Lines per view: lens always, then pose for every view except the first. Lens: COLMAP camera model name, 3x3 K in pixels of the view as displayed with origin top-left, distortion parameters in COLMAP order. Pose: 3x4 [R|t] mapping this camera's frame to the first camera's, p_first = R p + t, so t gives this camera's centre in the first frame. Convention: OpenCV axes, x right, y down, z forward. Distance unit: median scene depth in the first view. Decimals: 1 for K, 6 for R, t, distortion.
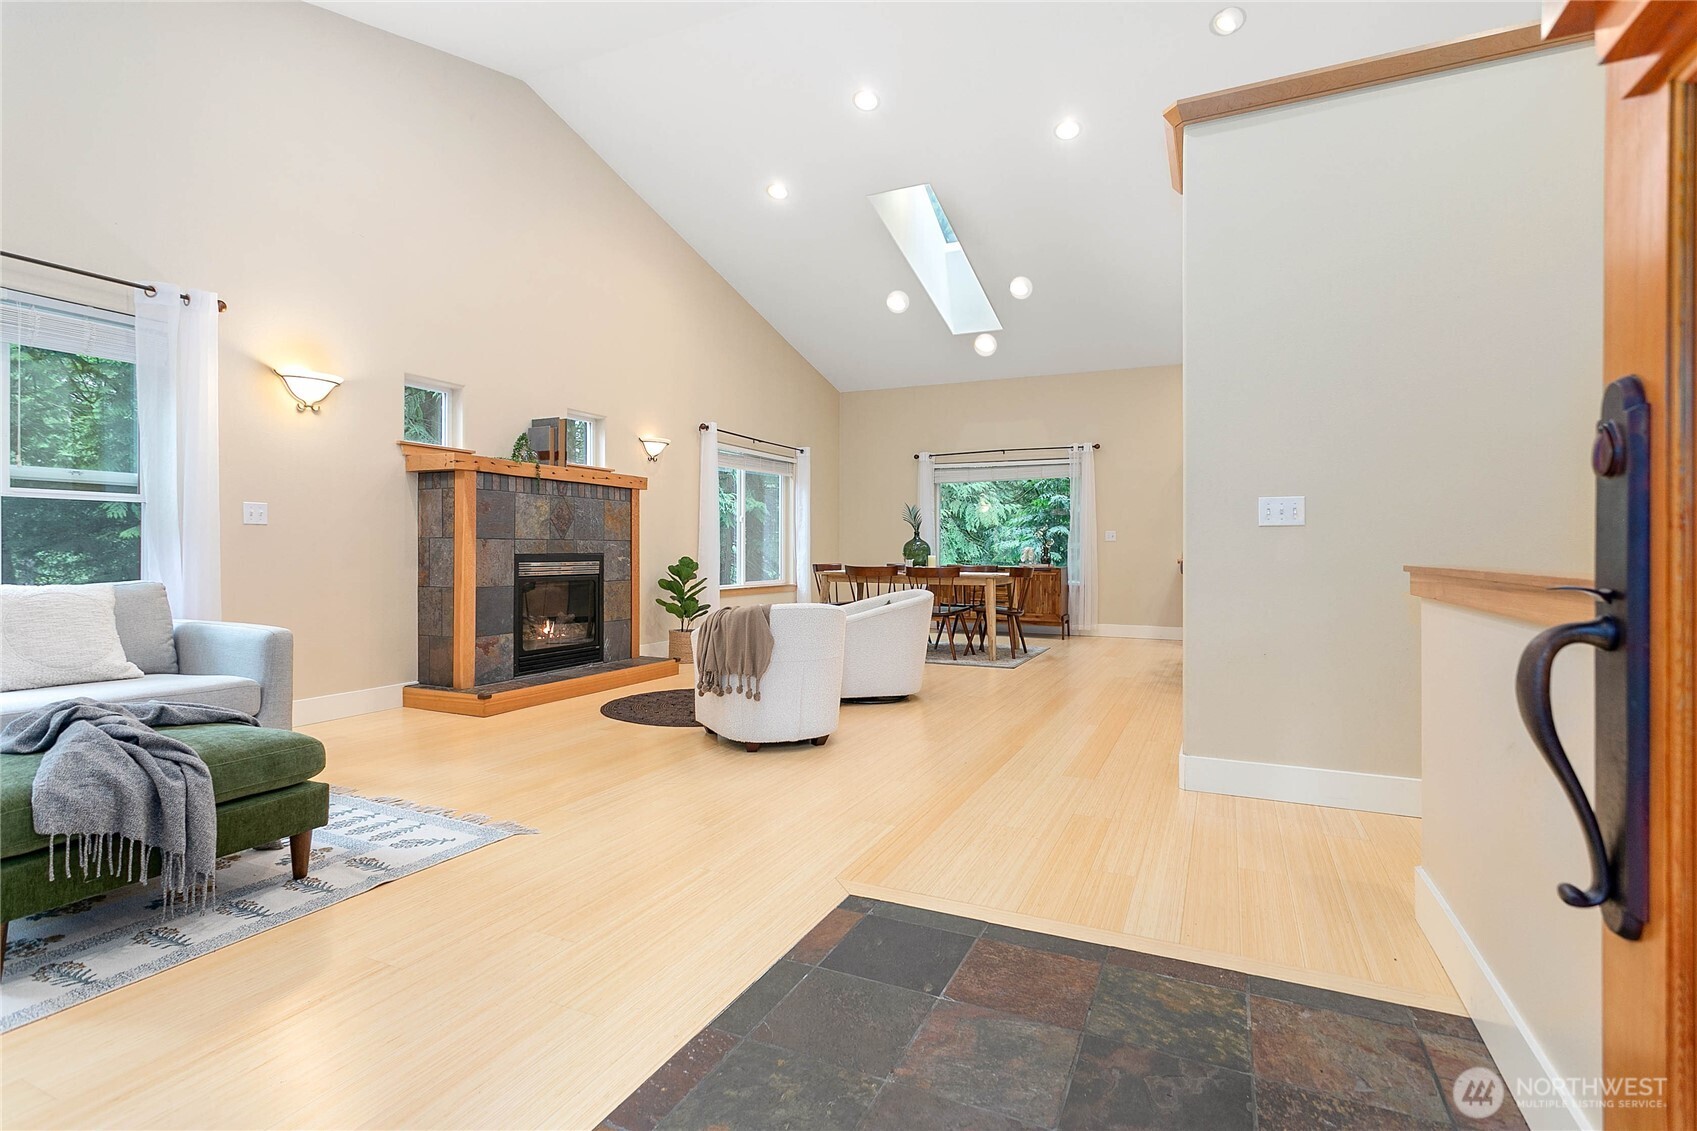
lens RADIAL K [[806.2, 0, 852.8], [0, 806.2, 544.8], [0, 0, 1]] dist [0.000931, 0.000559]
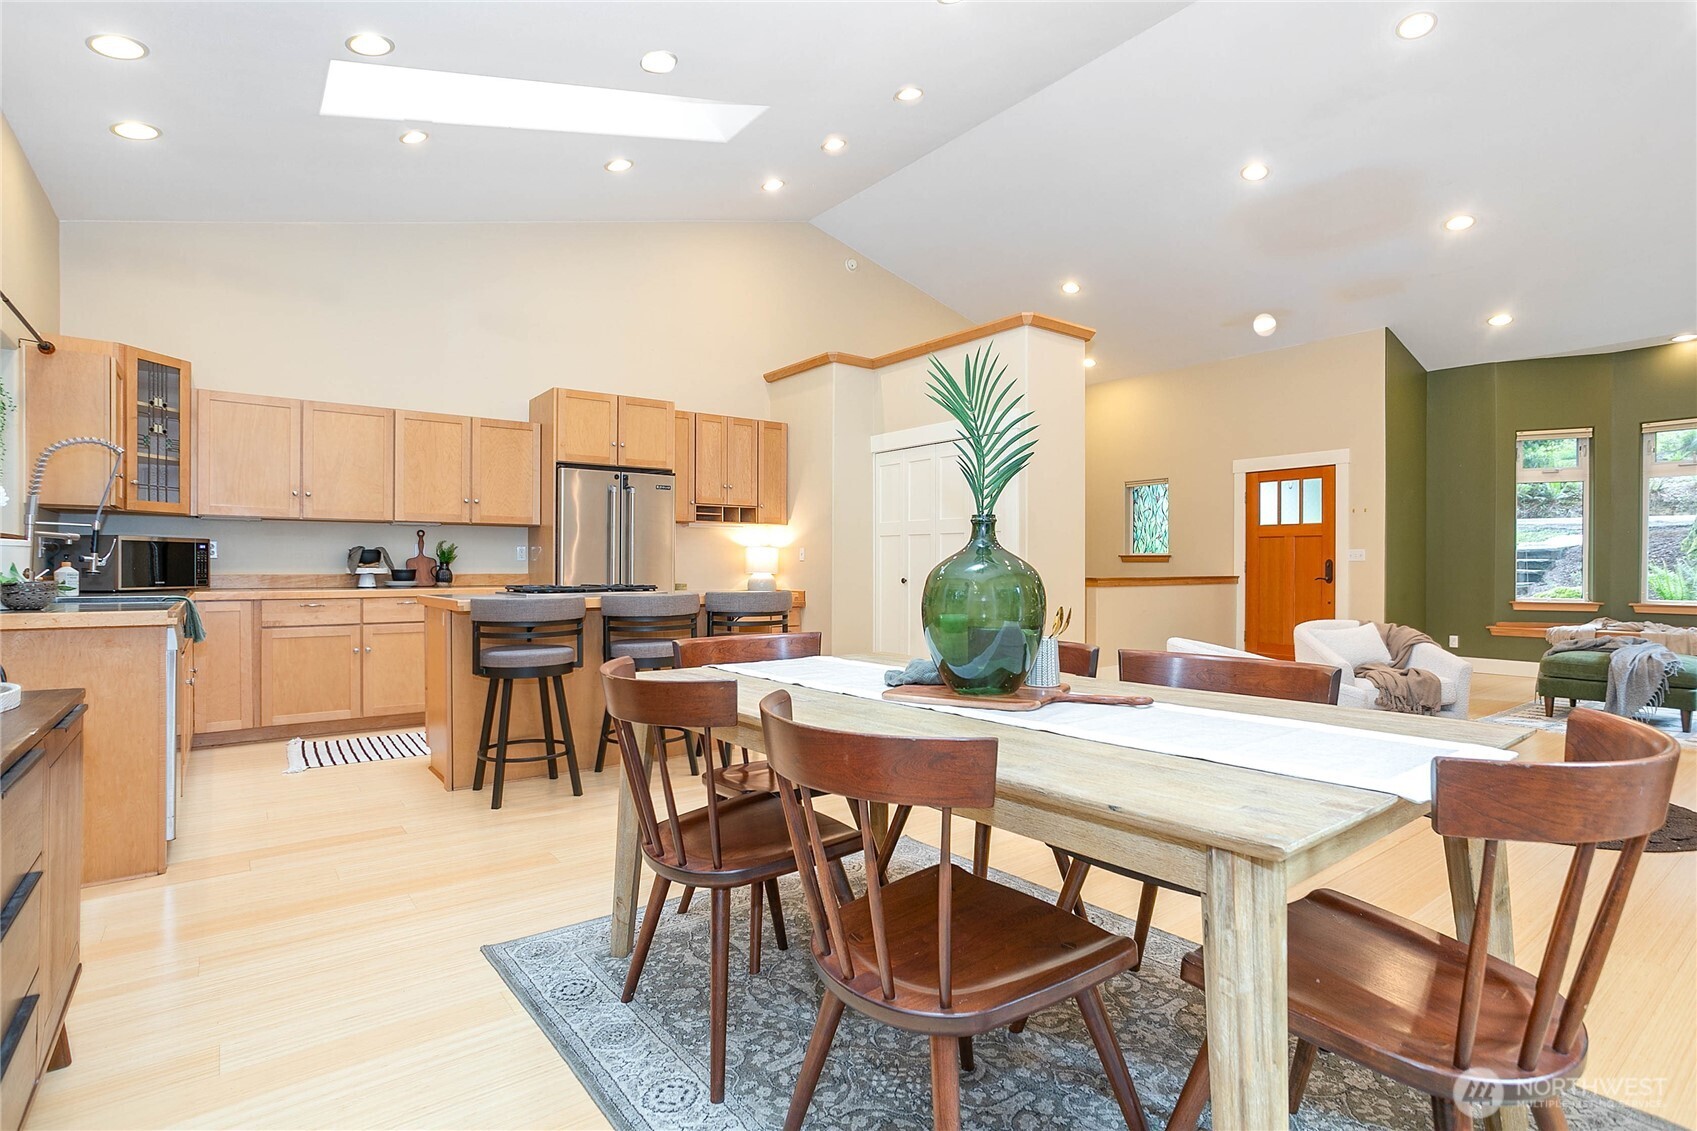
lens RADIAL K [[843.8, 0, 848.5], [0, 843.8, 565.5], [0, 0, 1]] dist [-0.003473, -0.000591]
pose [[-0.886779, -0.004097, 0.462175, 0.002663], [-0.006611, 0.999971, -0.003819, -0.001093], [-0.462146, -0.006442, -0.886780, 1.595884]]
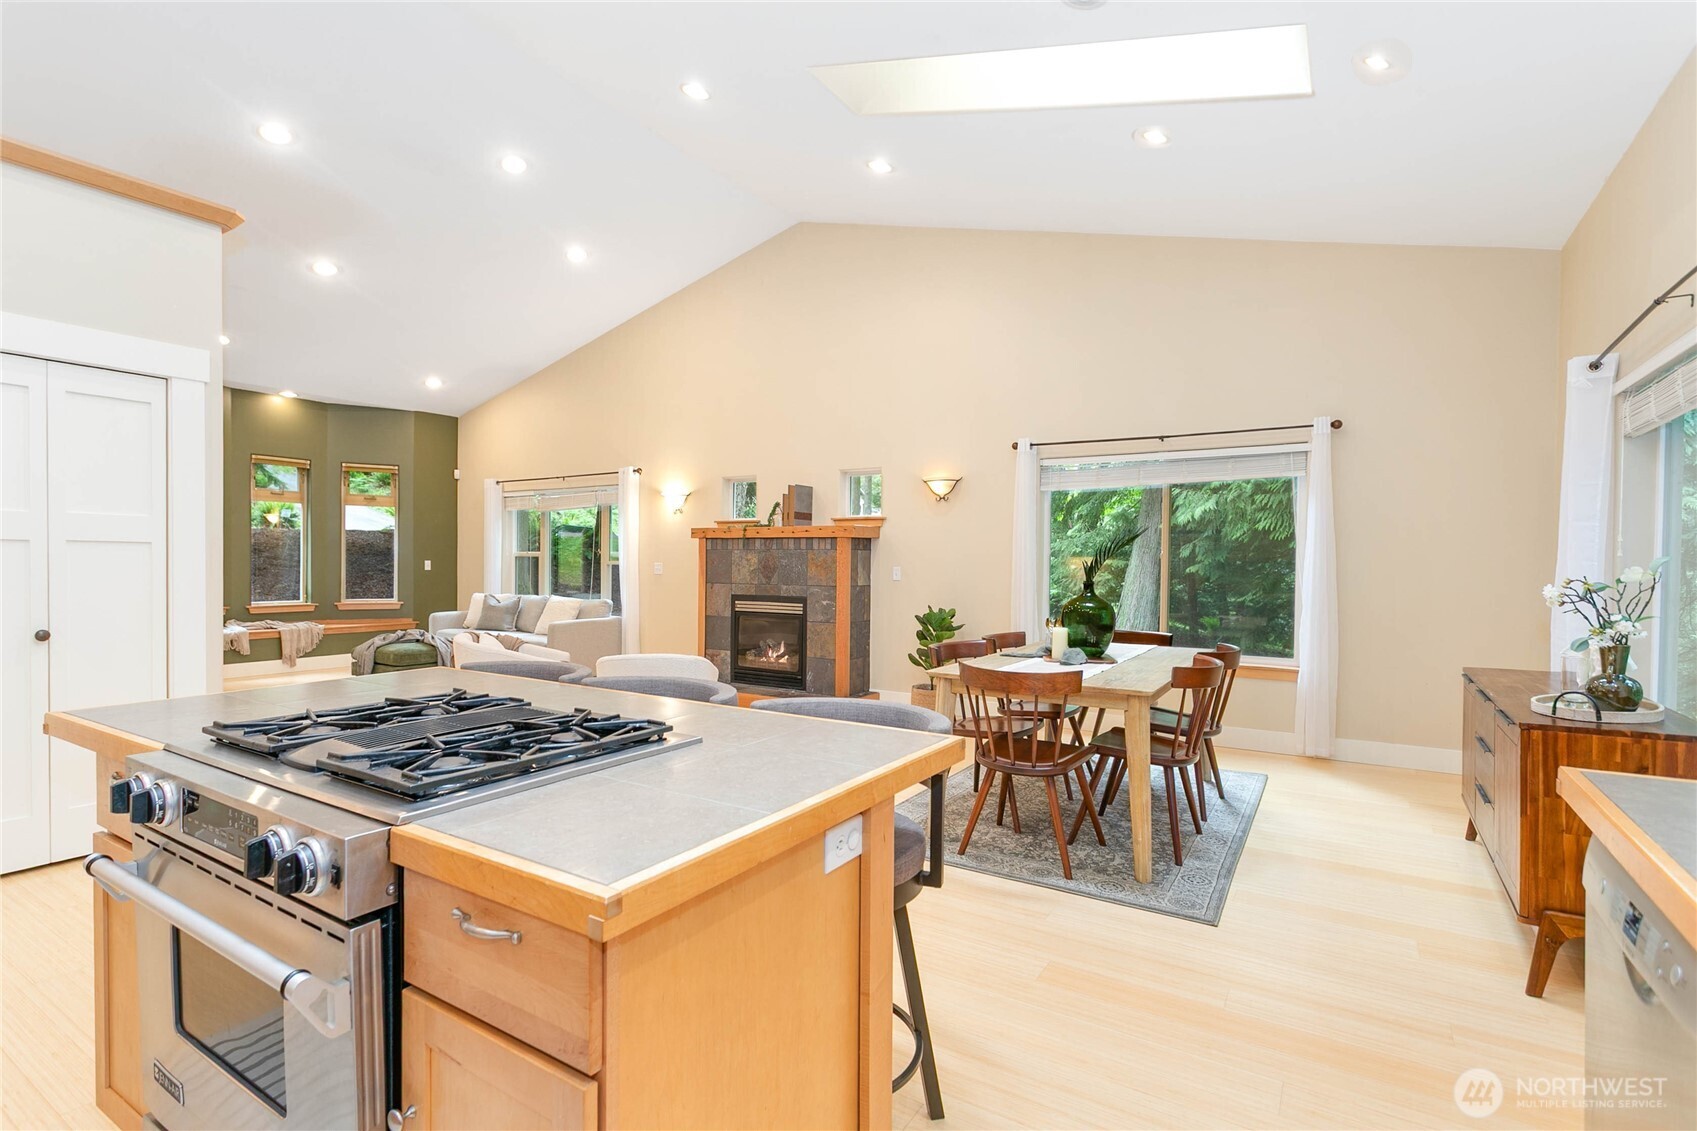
lens RADIAL K [[798.2, 0, 848.5], [0, 798.2, 565.5], [0, 0, 1]] dist [0.001011, 0.000638]
pose [[-0.117377, 0.002050, -0.993085, 0.794894], [-0.004007, 0.999989, 0.002538, -0.036544], [0.993079, 0.004278, -0.117367, 1.170294]]
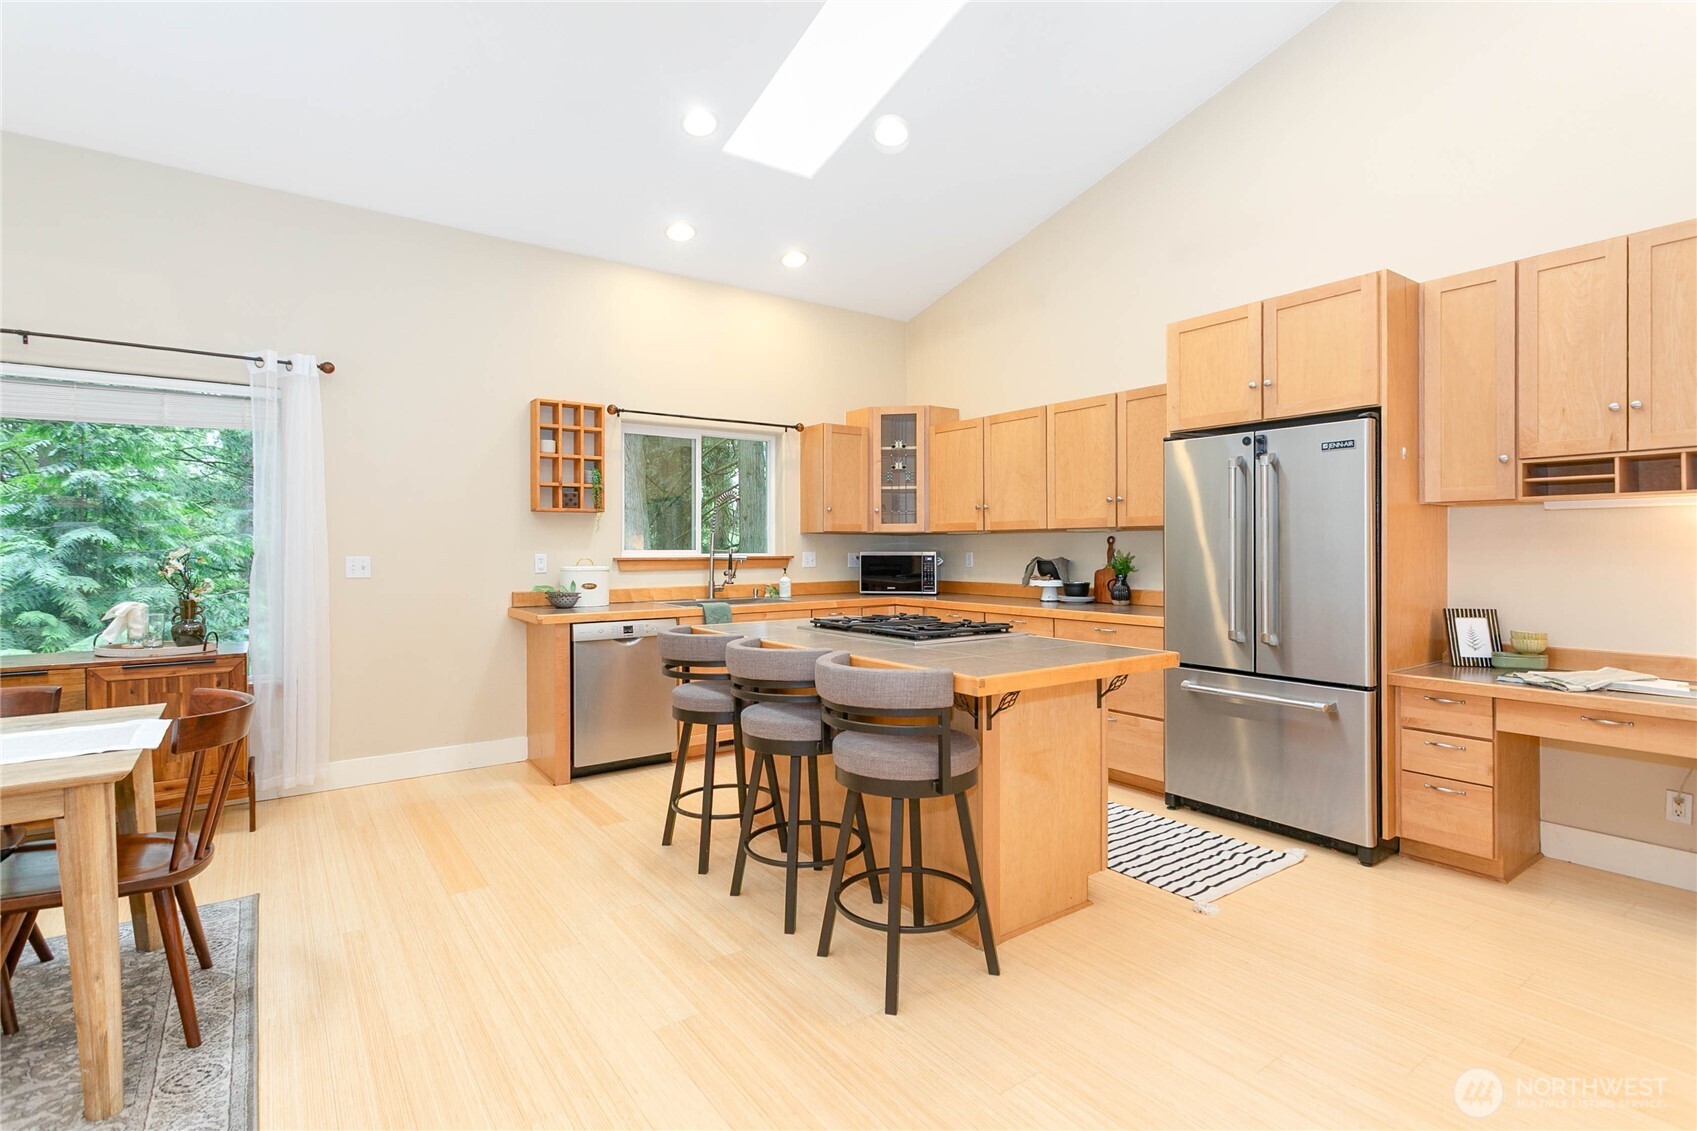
lens RADIAL K [[806.2, 0, 852.8], [0, 806.2, 544.8], [0, 0, 1]] dist [0.000931, 0.000559]
pose [[0.484551, -0.003725, 0.874755, 0.079056], [0.000471, 0.999992, 0.003998, -0.038143], [-0.874763, -0.001525, 0.484548, 0.792175]]
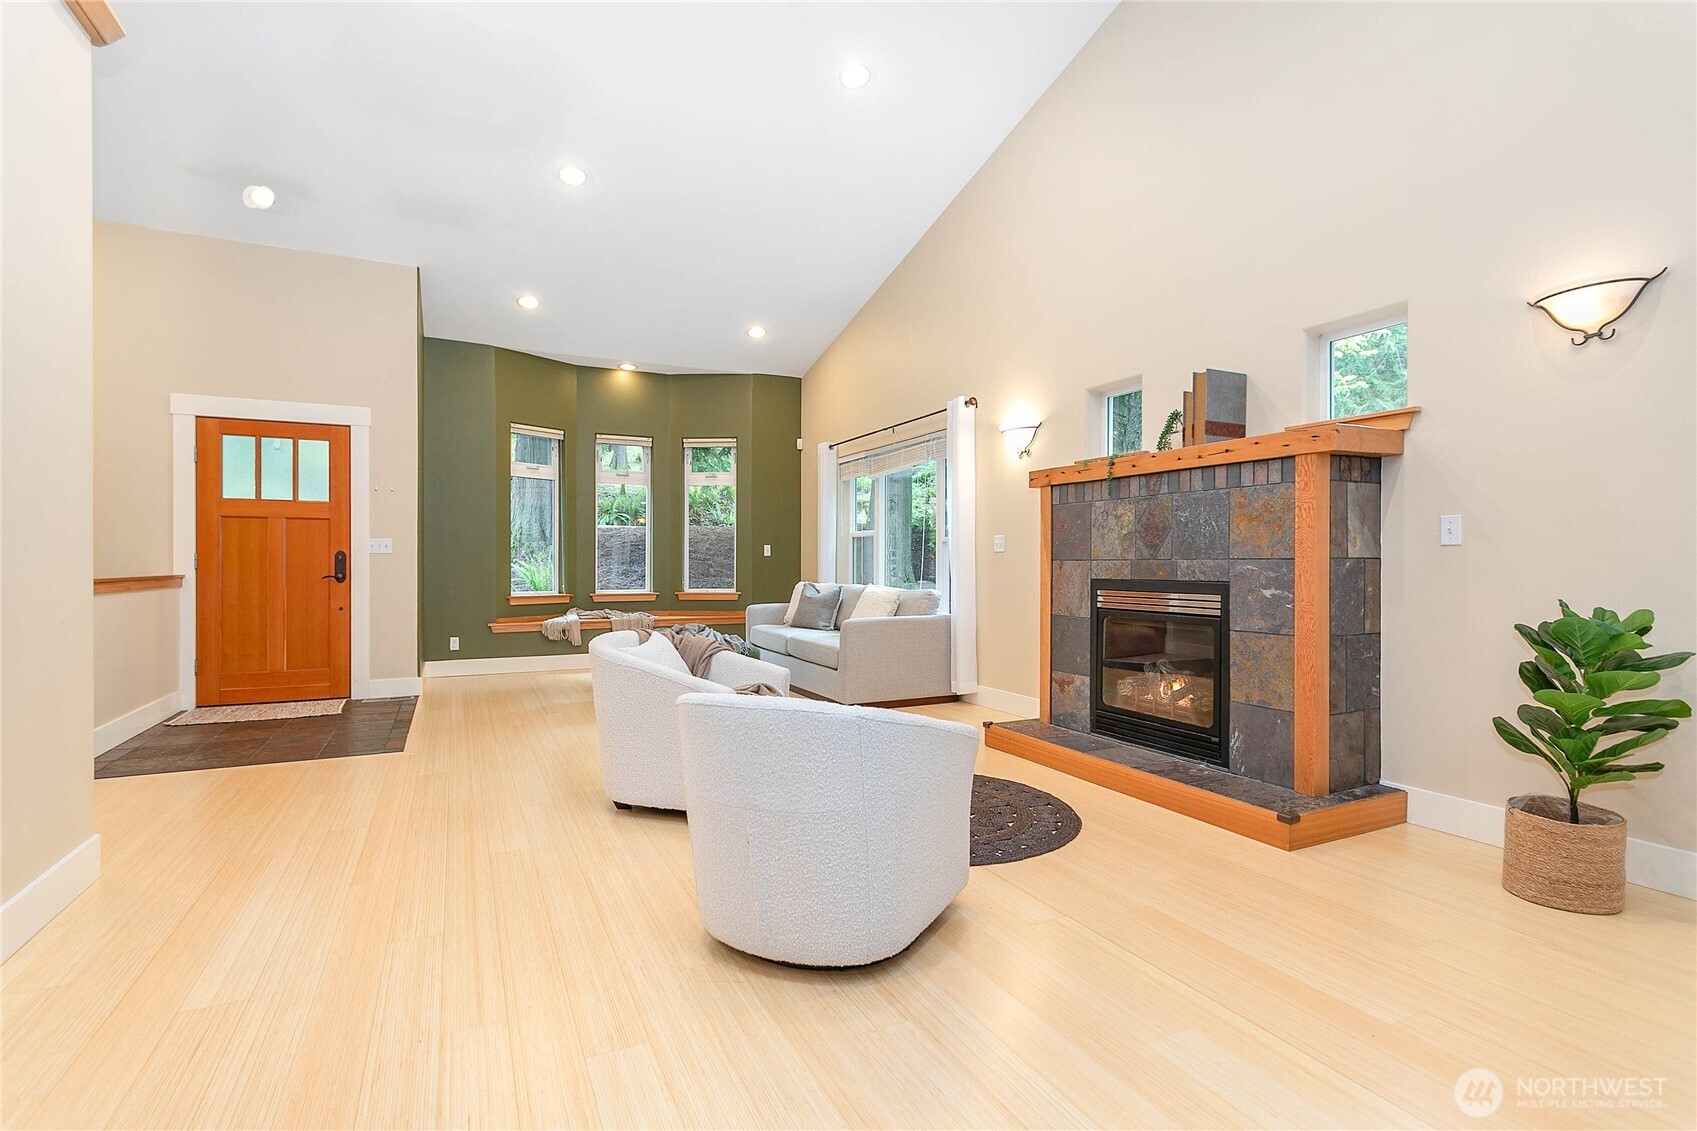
lens RADIAL K [[798.2, 0, 848.5], [0, 798.2, 565.5], [0, 0, 1]] dist [0.001011, 0.000638]
pose [[-0.629390, -0.000884, -0.777089, 0.299905], [0.002069, 0.999994, -0.002813, 0.000021], [0.777087, -0.003378, -0.629384, 1.127343]]
